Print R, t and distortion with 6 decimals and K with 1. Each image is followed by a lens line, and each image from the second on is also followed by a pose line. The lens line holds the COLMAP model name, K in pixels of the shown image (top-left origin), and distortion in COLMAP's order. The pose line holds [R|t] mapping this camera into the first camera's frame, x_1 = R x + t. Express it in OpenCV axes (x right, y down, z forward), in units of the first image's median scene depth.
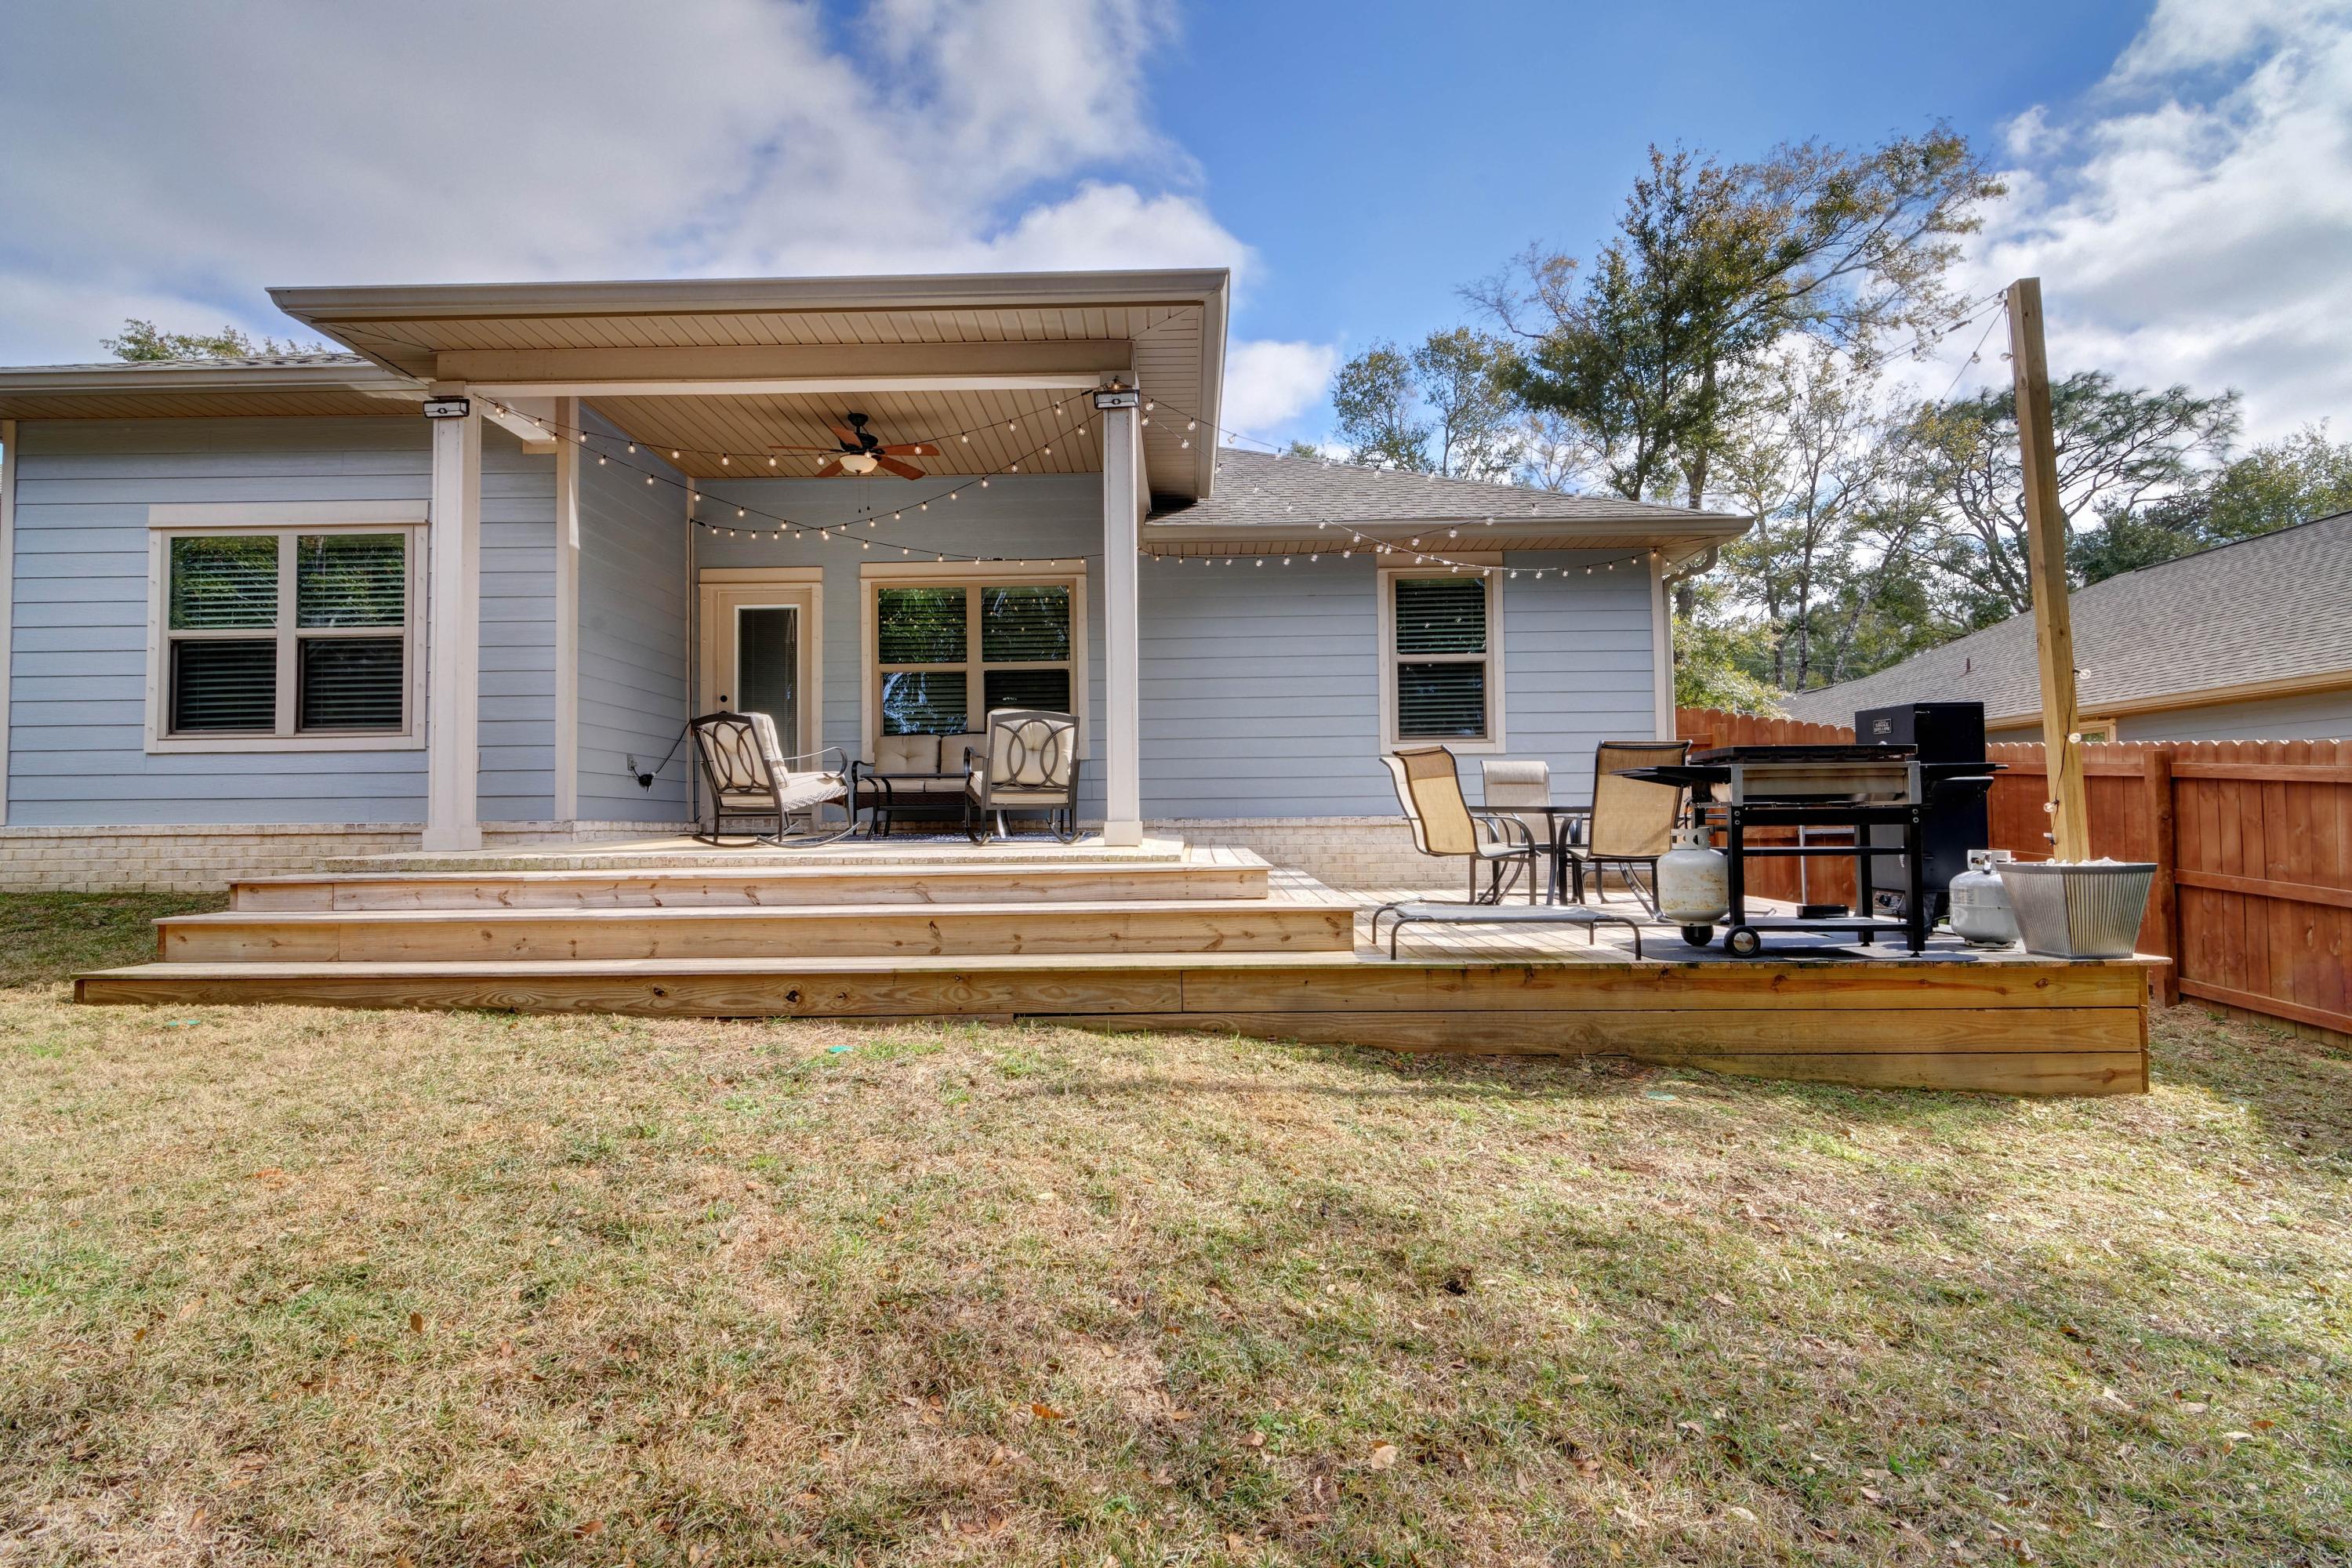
lens RADIAL K [[1124.7, 0, 1176.0], [0, 1124.7, 784.0], [0, 0, 1]] dist [0.005245, -0.000127]
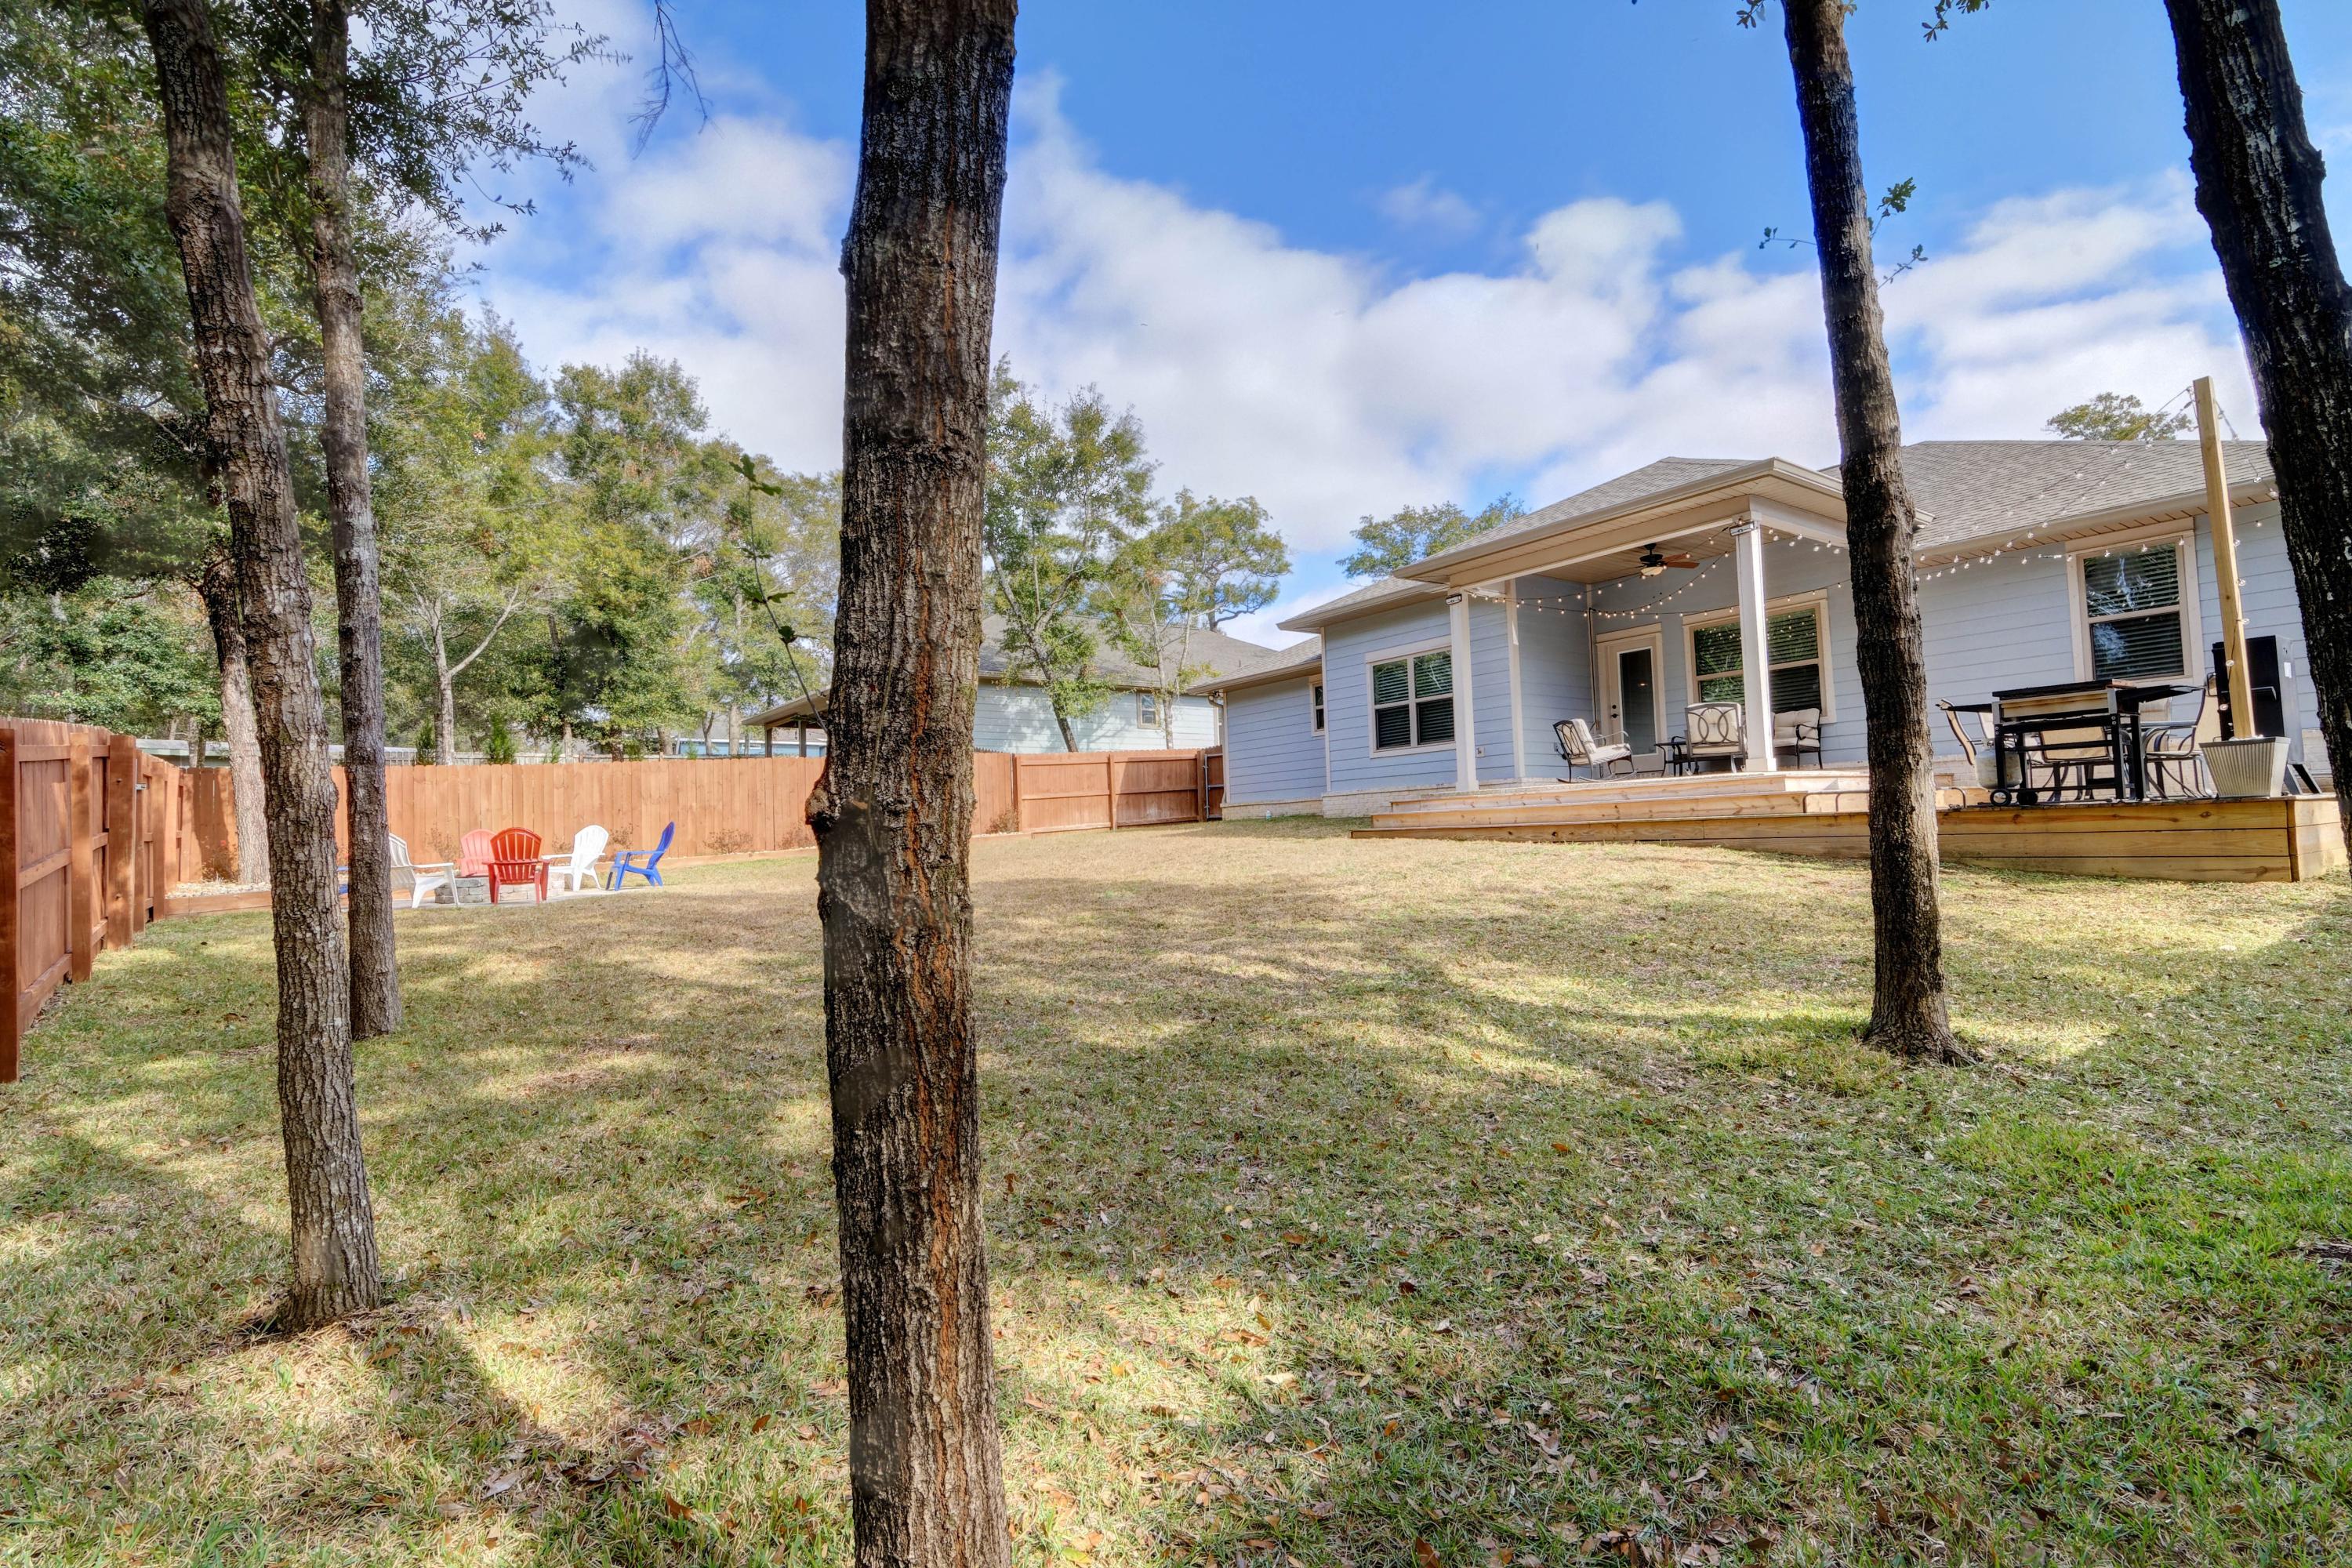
lens RADIAL K [[1124.7, 0, 1176.0], [0, 1124.7, 784.0], [0, 0, 1]] dist [0.005245, -0.000127]
pose [[0.589619, -0.047262, -0.806298, 0.754244], [0.049500, 0.998524, -0.022331, 0.059575], [0.806163, -0.026745, 0.591088, -0.729849]]
